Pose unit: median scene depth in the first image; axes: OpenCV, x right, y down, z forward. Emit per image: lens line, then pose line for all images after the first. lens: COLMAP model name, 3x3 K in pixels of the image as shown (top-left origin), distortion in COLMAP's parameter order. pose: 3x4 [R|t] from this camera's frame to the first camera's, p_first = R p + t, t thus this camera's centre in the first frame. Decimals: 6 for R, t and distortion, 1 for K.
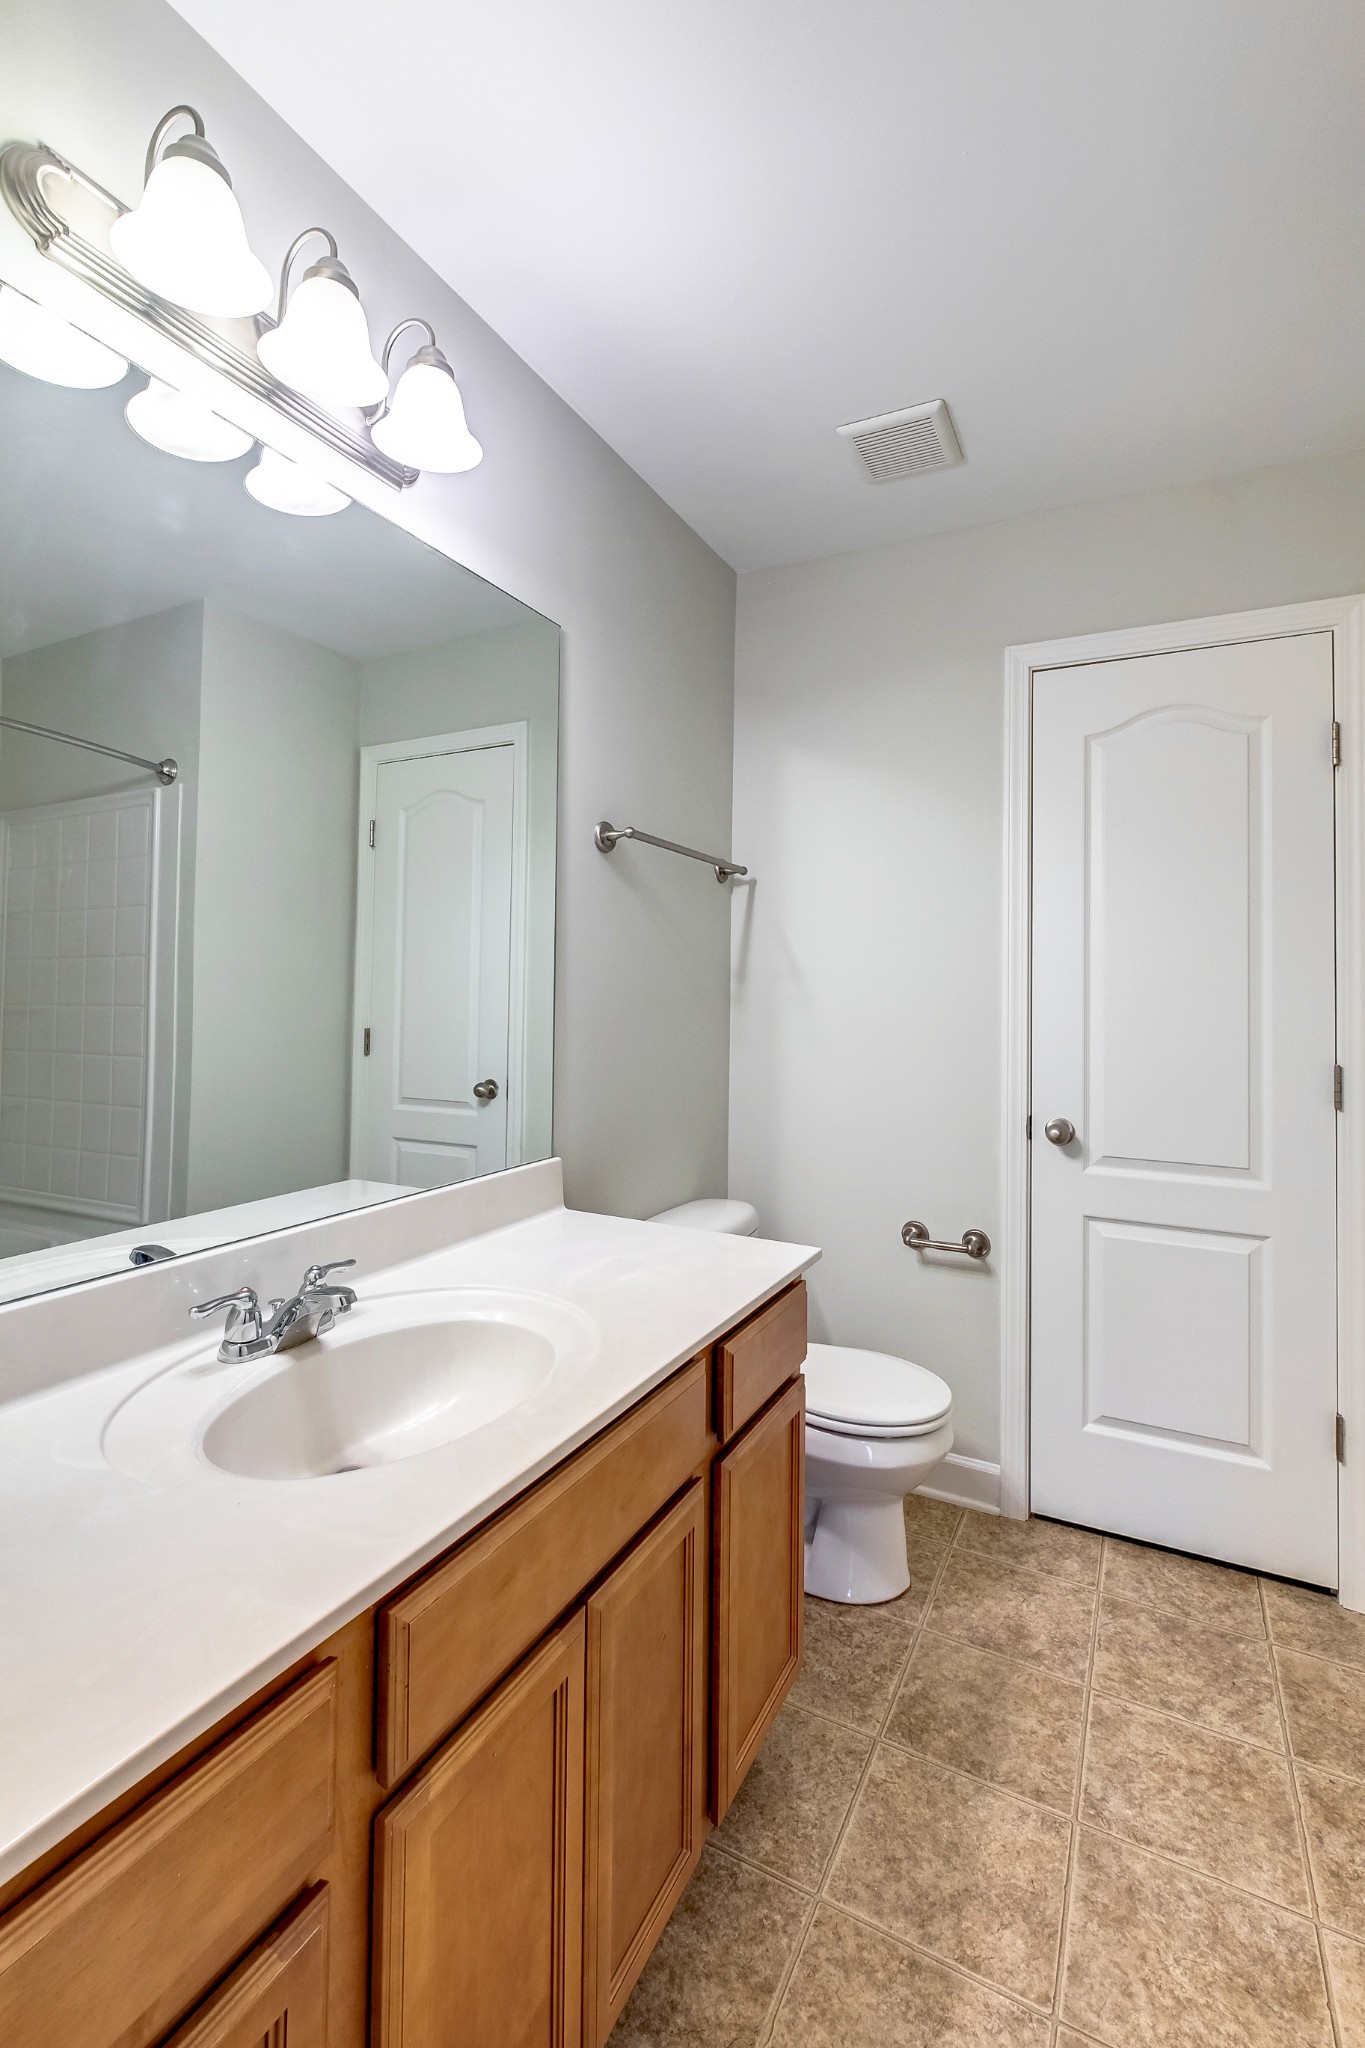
lens RADIAL K [[918.7, 0, 680.5], [0, 918.7, 970.8], [0, 0, 1]] dist [0.001115, -0.000054]
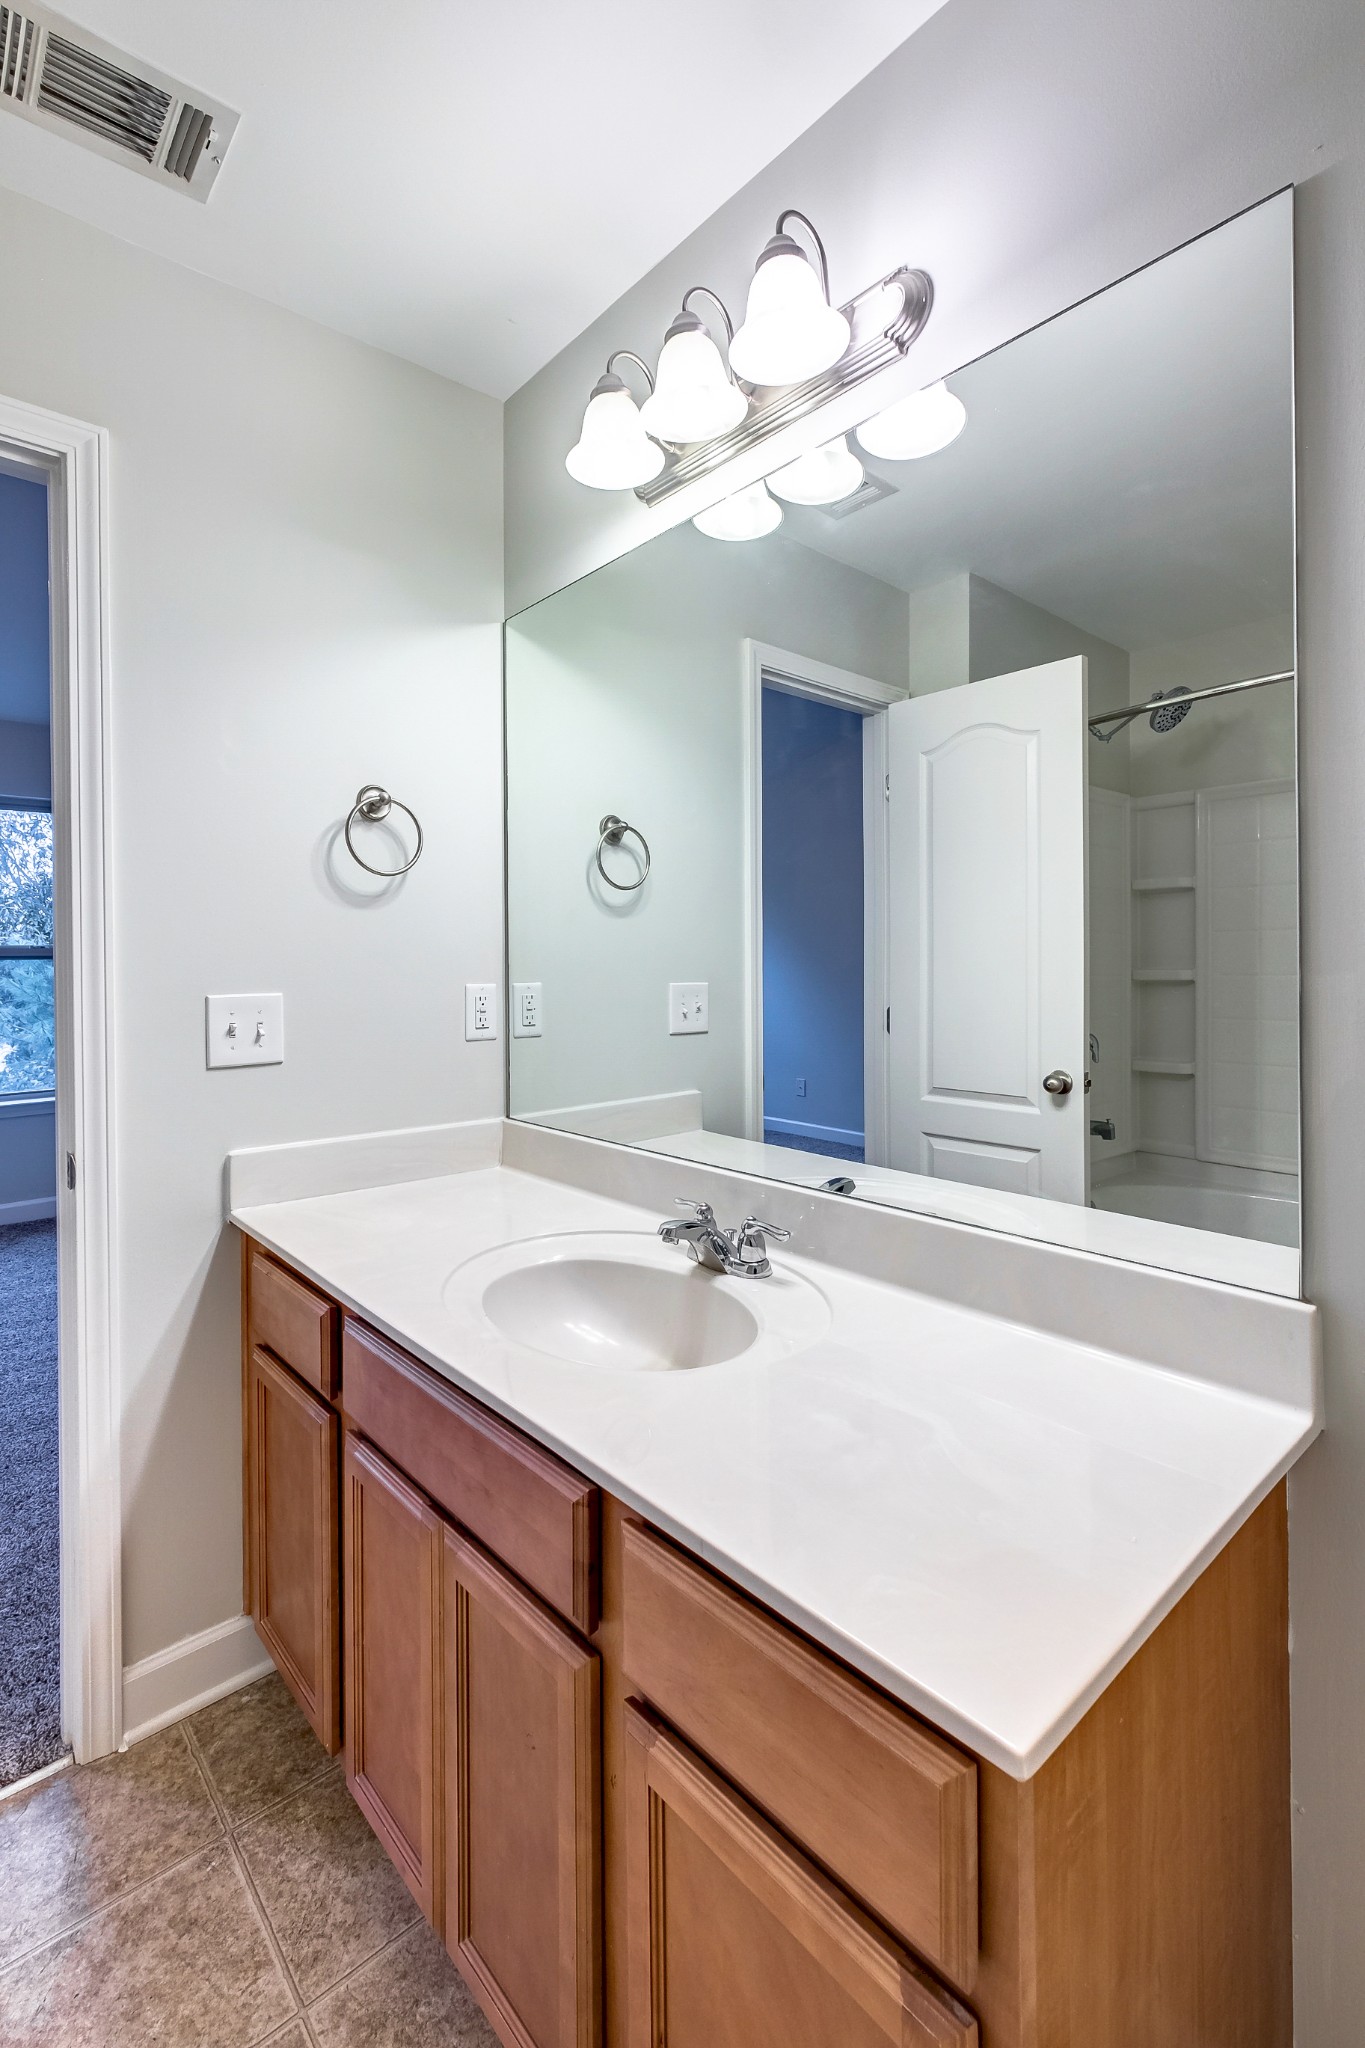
lens RADIAL K [[924.8, 0, 690.1], [0, 924.8, 932.9], [0, 0, 1]] dist [0.006740, 0.000564]
pose [[-0.359766, -0.046062, -0.931905, 0.881134], [0.025122, 0.997940, -0.059025, 0.054314], [0.932704, -0.044647, -0.357867, 1.692455]]
